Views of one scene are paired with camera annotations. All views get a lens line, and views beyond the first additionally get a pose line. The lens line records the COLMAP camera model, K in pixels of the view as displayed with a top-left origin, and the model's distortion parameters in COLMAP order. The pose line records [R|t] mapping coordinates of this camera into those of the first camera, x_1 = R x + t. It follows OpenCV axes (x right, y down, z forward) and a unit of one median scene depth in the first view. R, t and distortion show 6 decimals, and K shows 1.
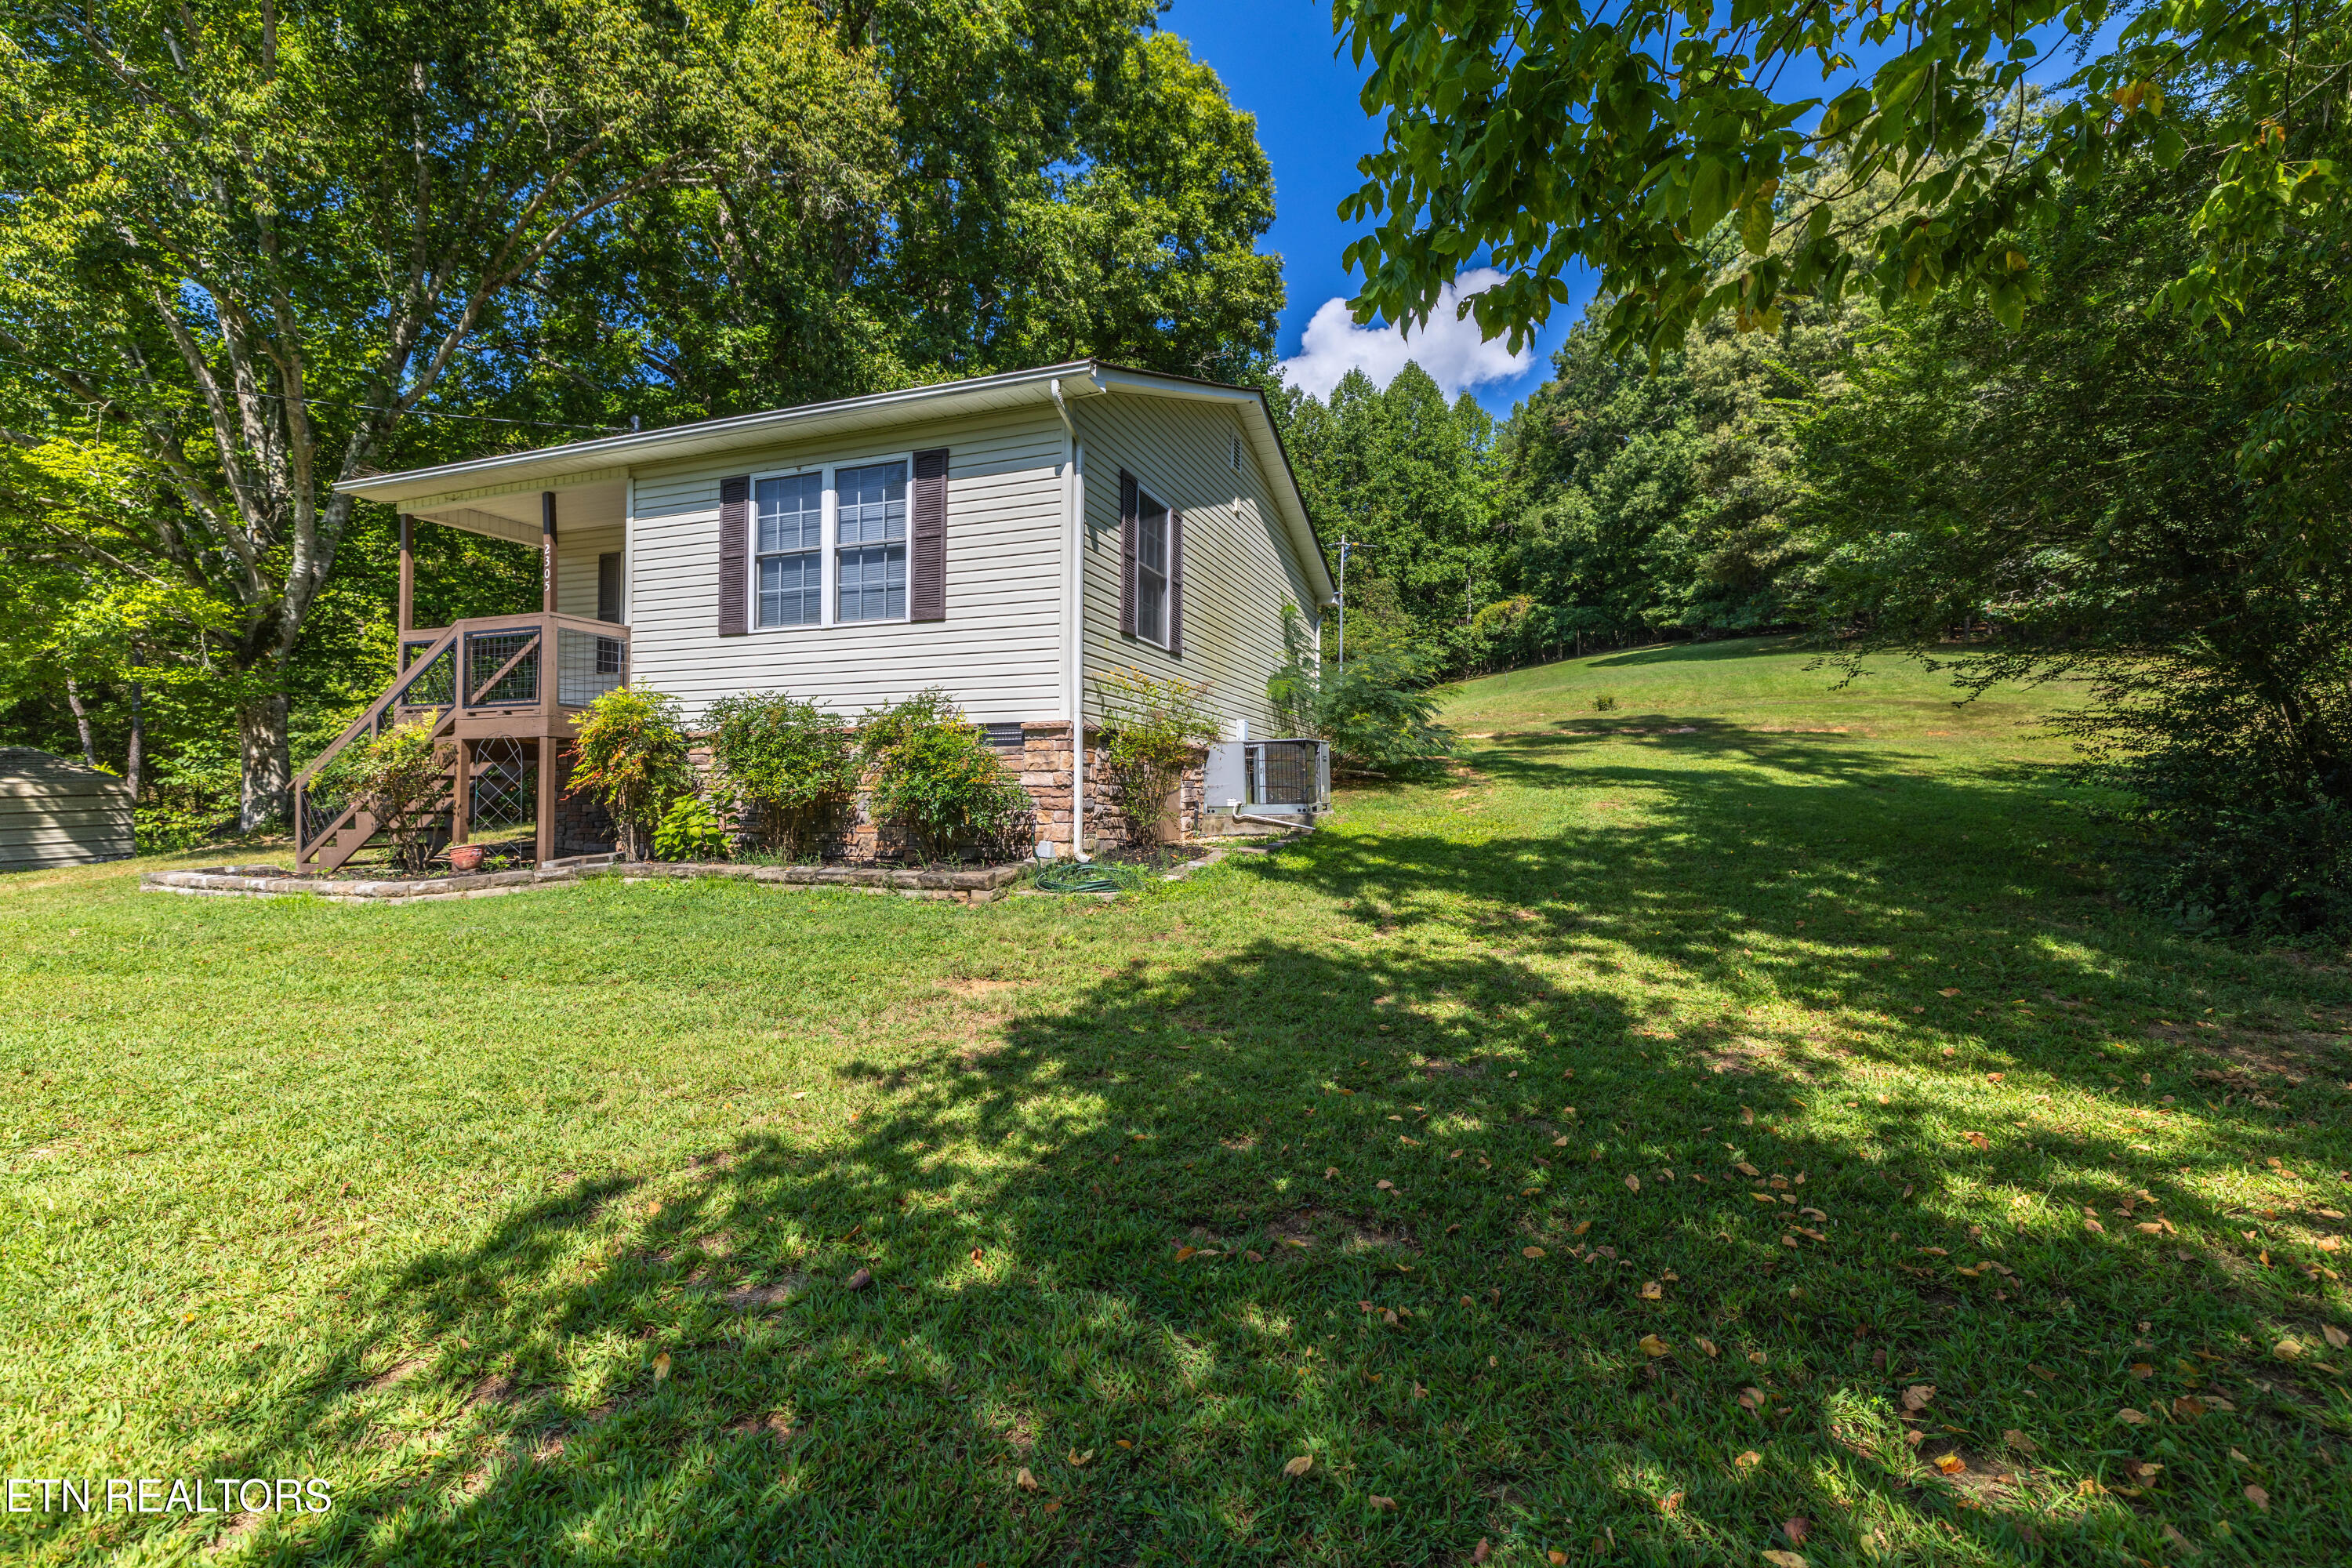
lens RADIAL K [[1044.7, 0, 1170.4], [0, 1044.7, 785.2], [0, 0, 1]] dist [-0.007068, 0.003403]
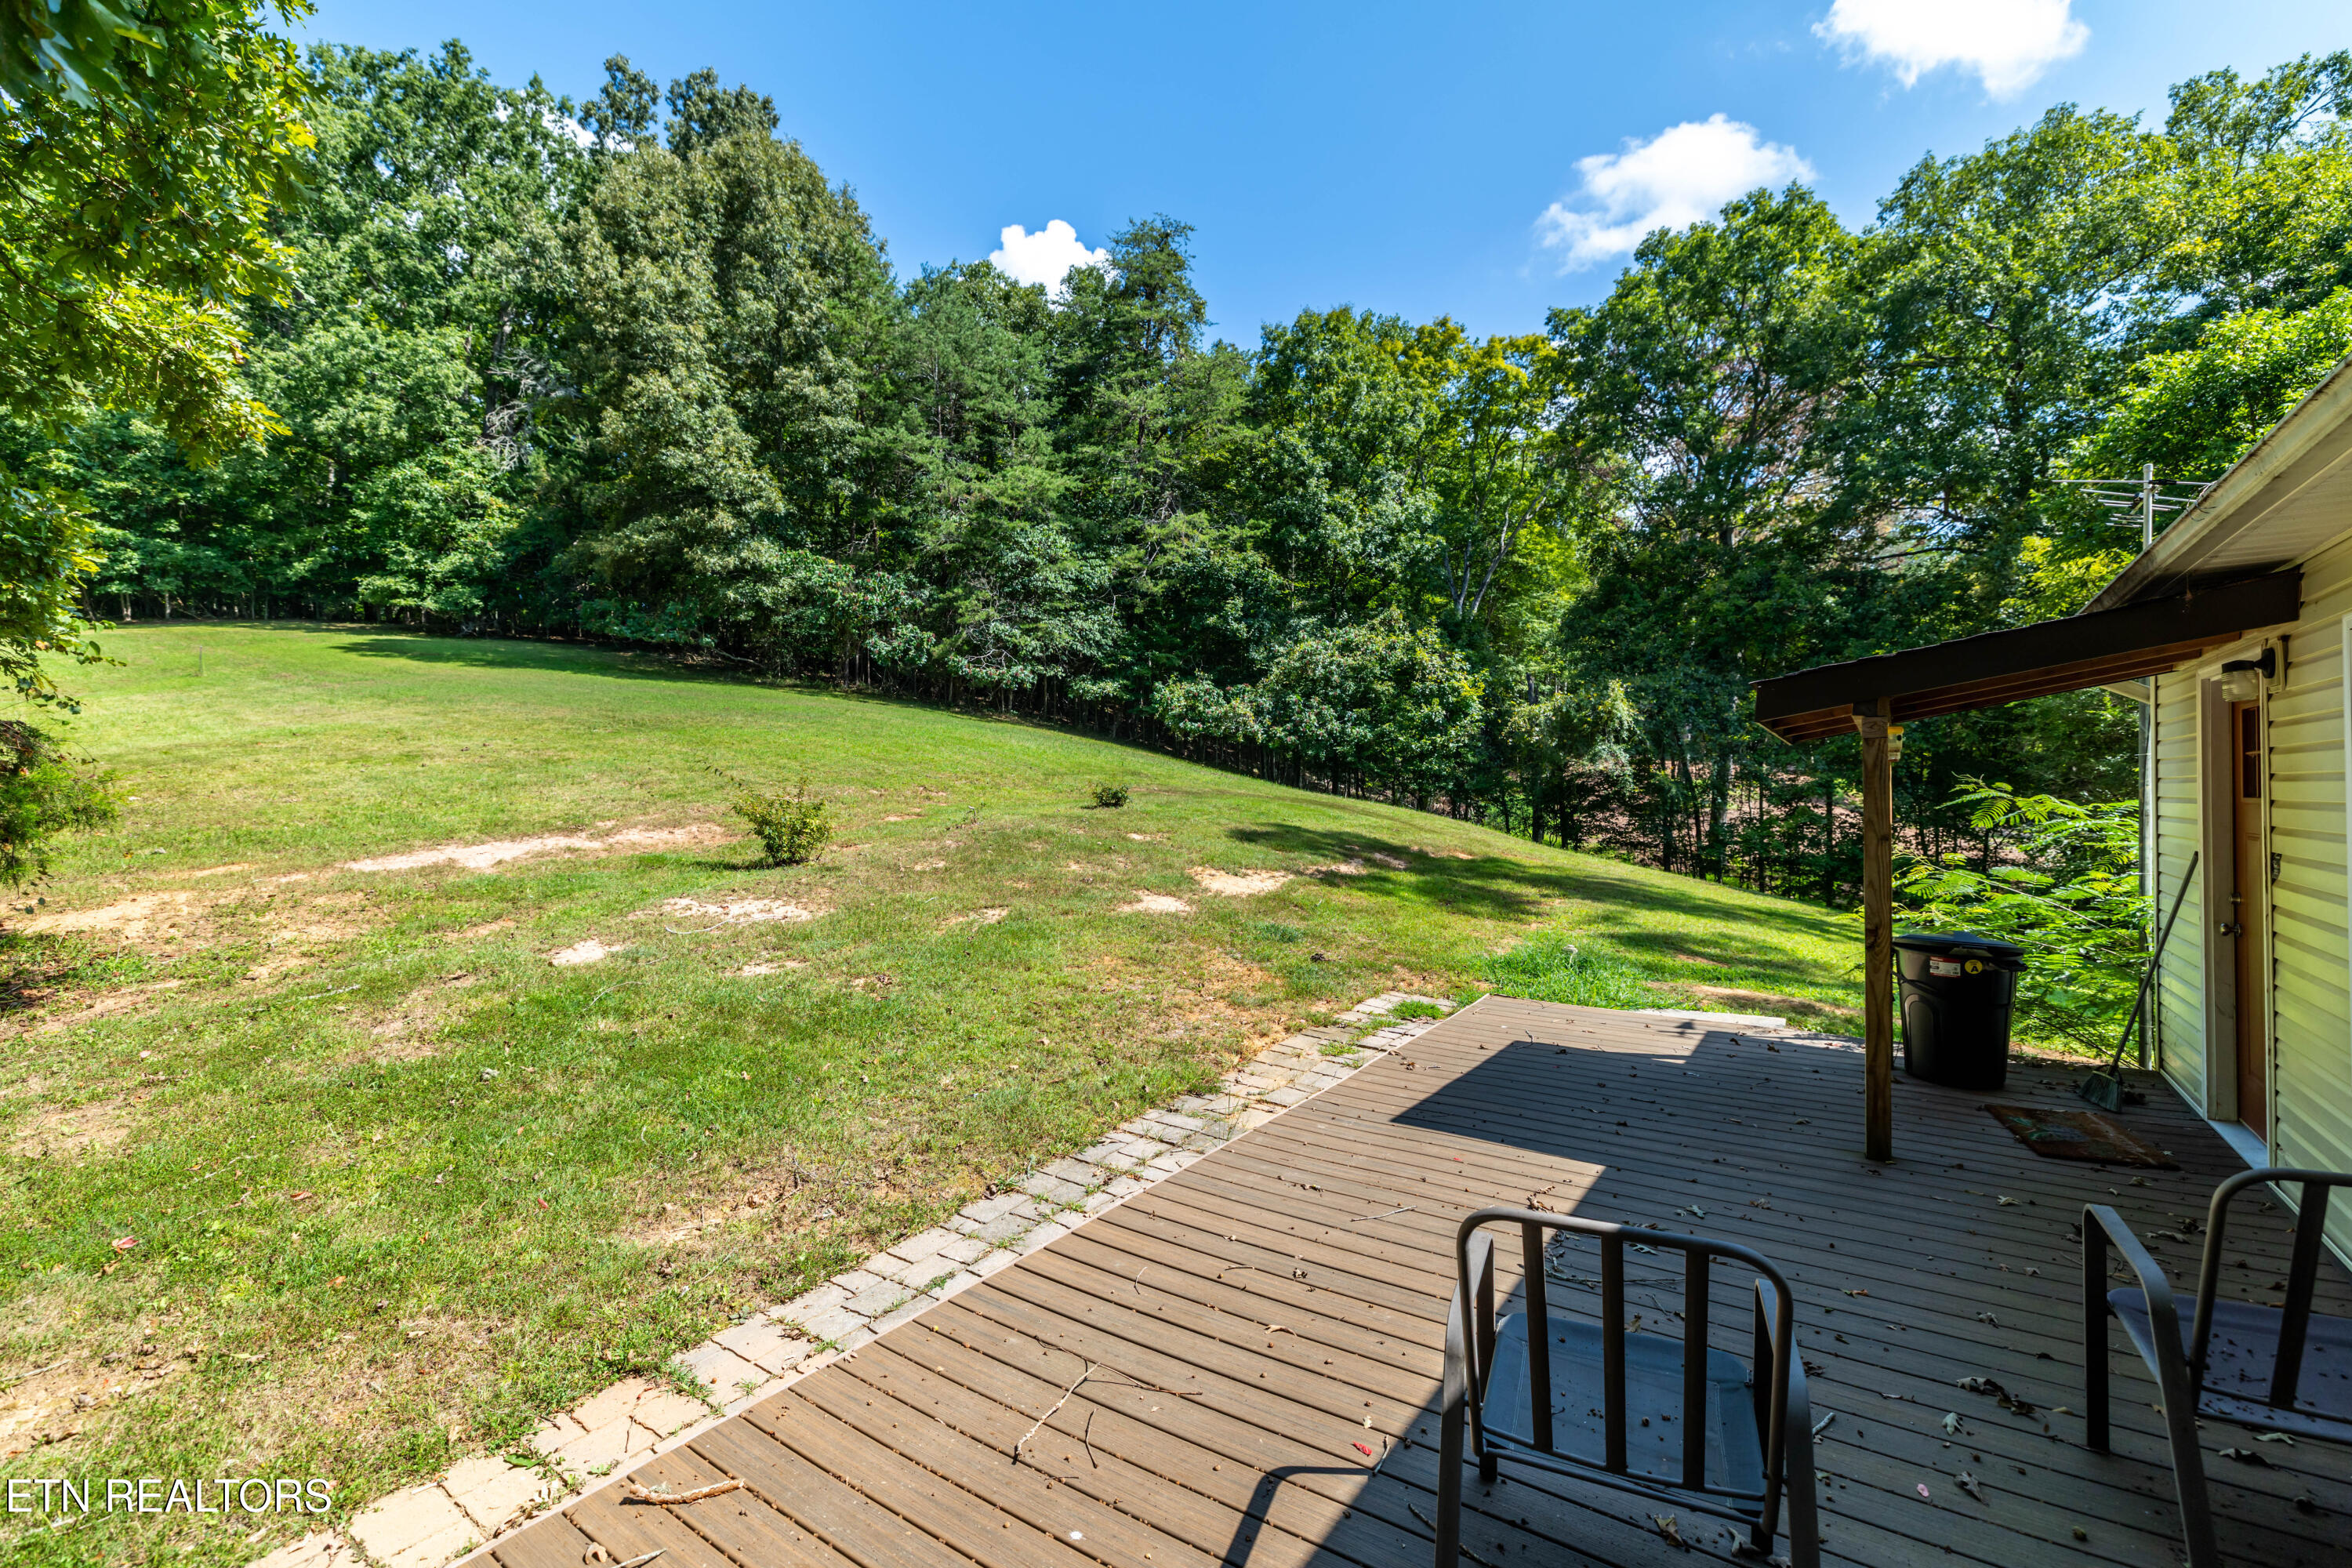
lens RADIAL K [[1000.8, 0, 1178.0], [0, 1000.8, 795.7], [0, 0, 1]] dist [0.002128, 0.000419]
pose [[0.250796, -0.008223, 0.968005, -0.393661], [-0.007110, 0.999921, 0.010336, -0.228000], [-0.968014, -0.009474, 0.250717, 2.129418]]
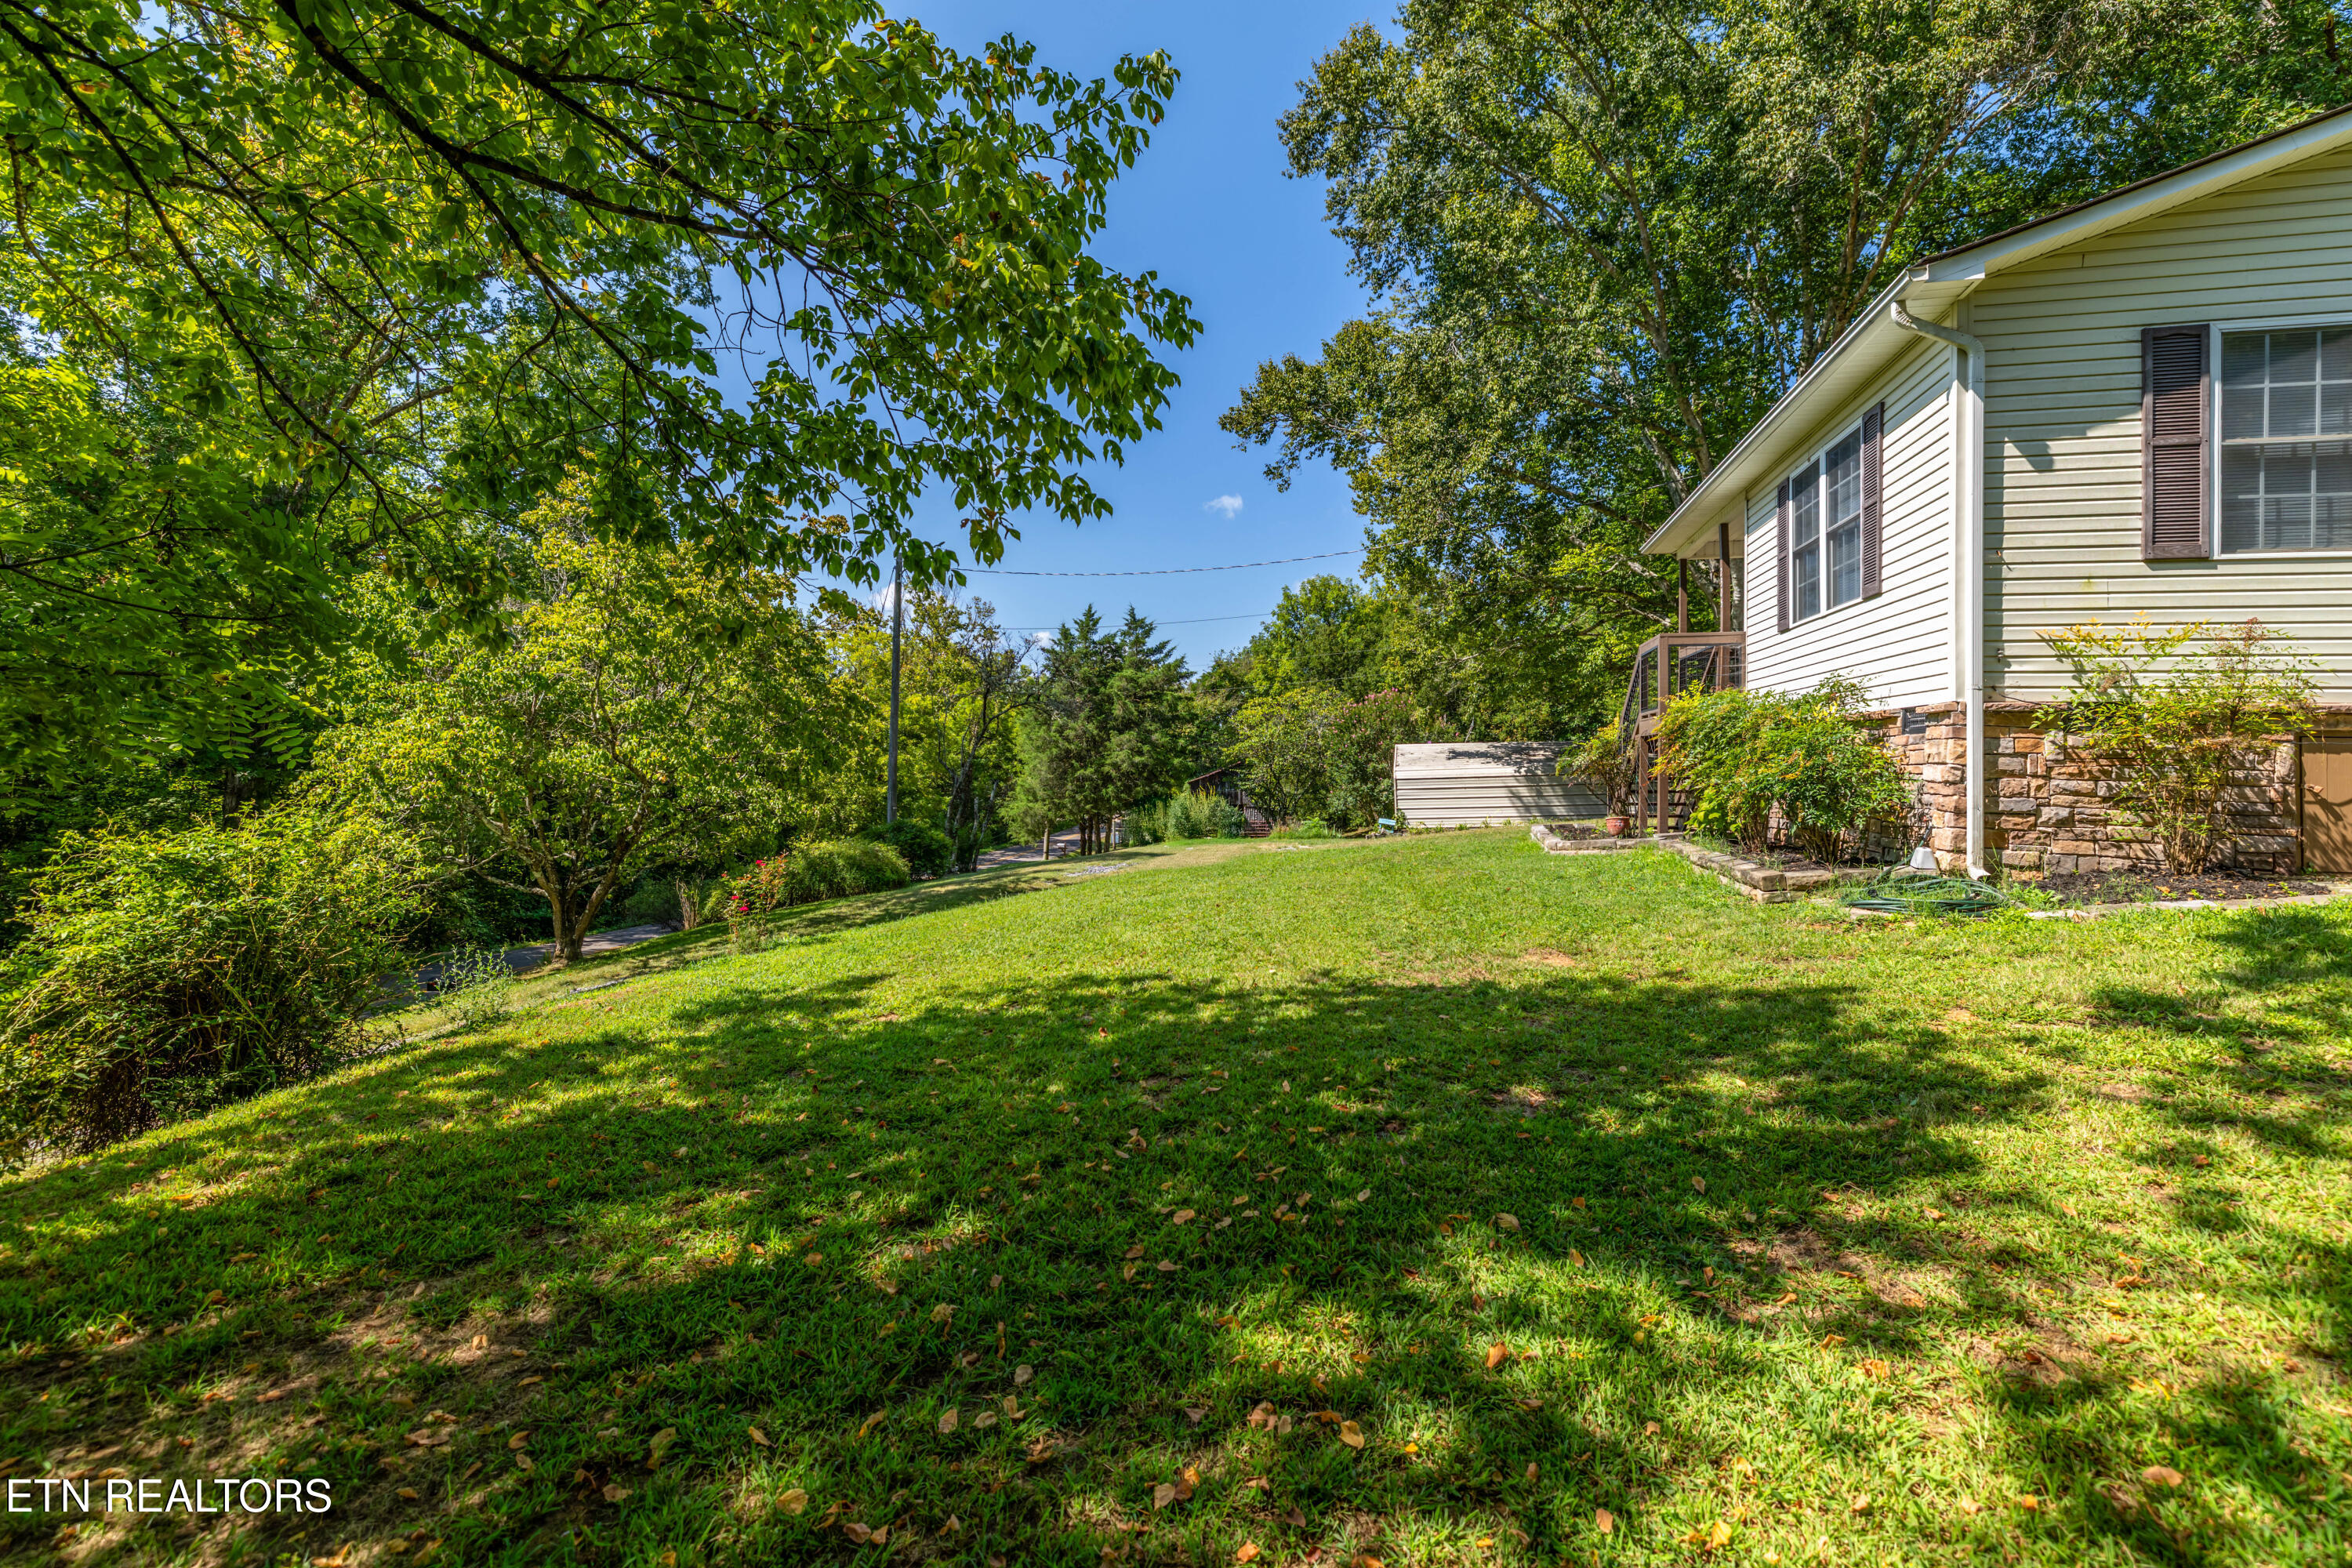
lens RADIAL K [[1046.5, 0, 1204.3], [0, 1046.5, 739.2], [0, 0, 1]] dist [0.001247, 0.001655]
pose [[0.144024, -0.021361, -0.989344, 0.535419], [0.007701, 0.999761, -0.020465, -0.017665], [0.989544, -0.004671, 0.144154, 0.265909]]
